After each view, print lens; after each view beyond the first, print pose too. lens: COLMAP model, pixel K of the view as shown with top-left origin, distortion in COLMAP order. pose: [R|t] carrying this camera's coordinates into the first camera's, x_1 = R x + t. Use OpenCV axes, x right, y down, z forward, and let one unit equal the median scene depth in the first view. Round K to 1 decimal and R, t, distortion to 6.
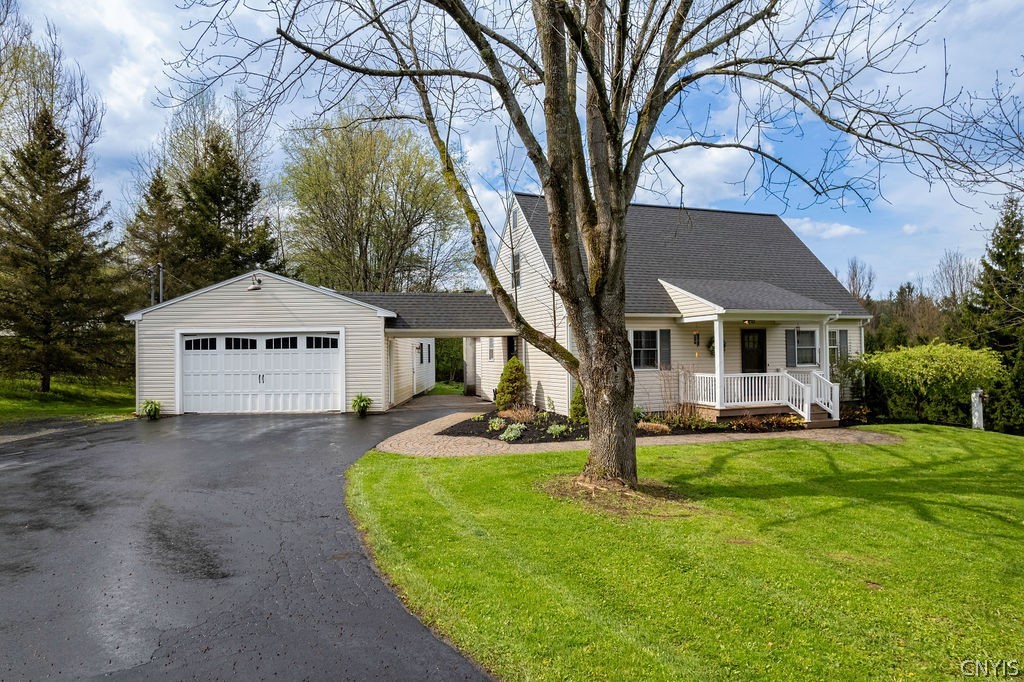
lens RADIAL K [[700.6, 0, 511.7], [0, 700.6, 343.3], [0, 0, 1]] dist [-0.024793, 0.015575]
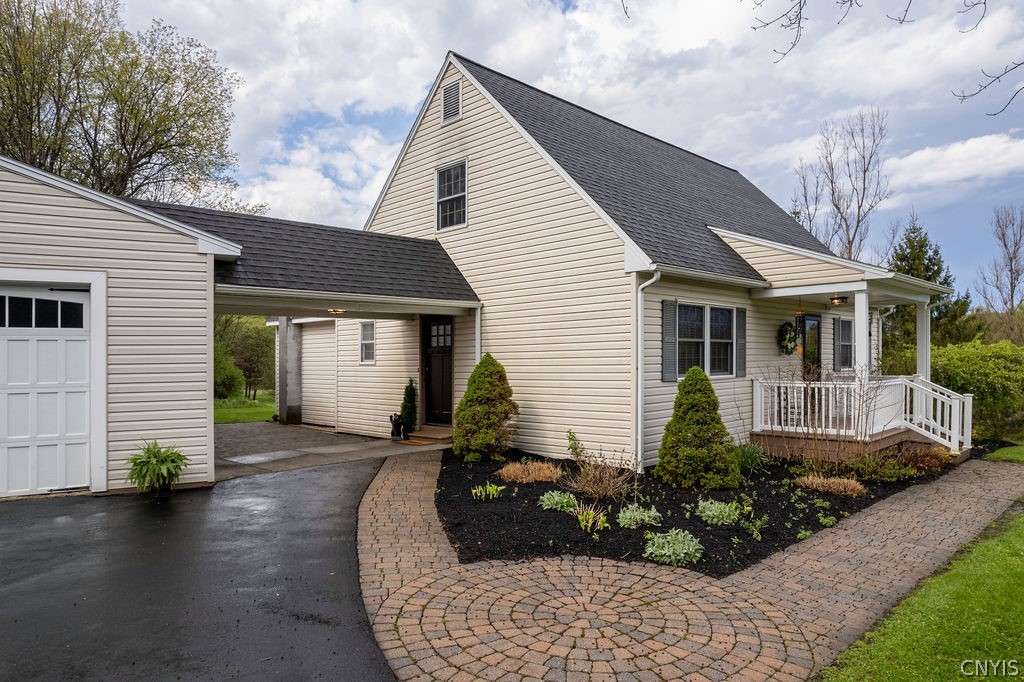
lens RADIAL K [[700.6, 0, 517.4], [0, 700.6, 351.7], [0, 0, 1]] dist [-0.024793, 0.015575]
pose [[0.908373, 0.008270, 0.418079, -0.191185], [-0.007956, 0.999965, -0.002494, 0.019486], [-0.418085, -0.001061, 0.908407, 0.545898]]
